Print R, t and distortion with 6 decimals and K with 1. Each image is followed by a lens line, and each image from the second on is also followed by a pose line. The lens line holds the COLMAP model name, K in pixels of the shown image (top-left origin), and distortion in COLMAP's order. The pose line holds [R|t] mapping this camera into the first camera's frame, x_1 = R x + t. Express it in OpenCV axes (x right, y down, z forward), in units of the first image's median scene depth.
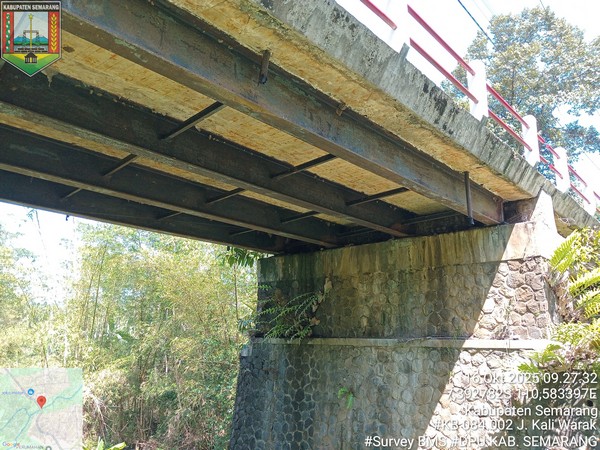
lens RADIAL K [[461.4, 0, 298.4], [0, 461.4, 226.5], [0, 0, 1]] dist [-0.002384, -0.004205]
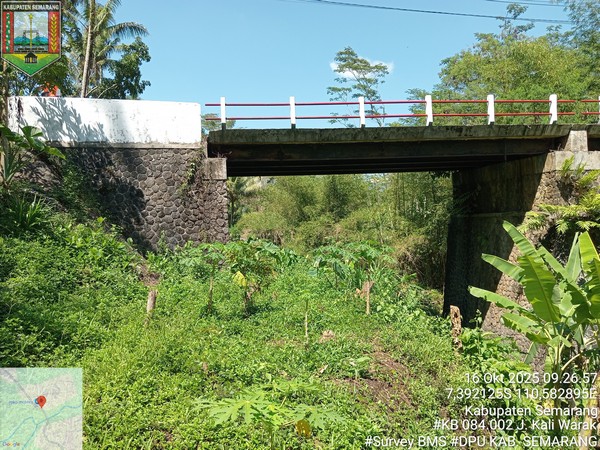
lens RADIAL K [[461.4, 0, 298.4], [0, 461.4, 226.5], [0, 0, 1]] dist [-0.002384, -0.004205]
pose [[0.767978, -0.035966, -0.639465, 0.761127], [0.205667, 0.959394, 0.193041, -0.259143], [0.606556, -0.279768, 0.744191, -1.011732]]
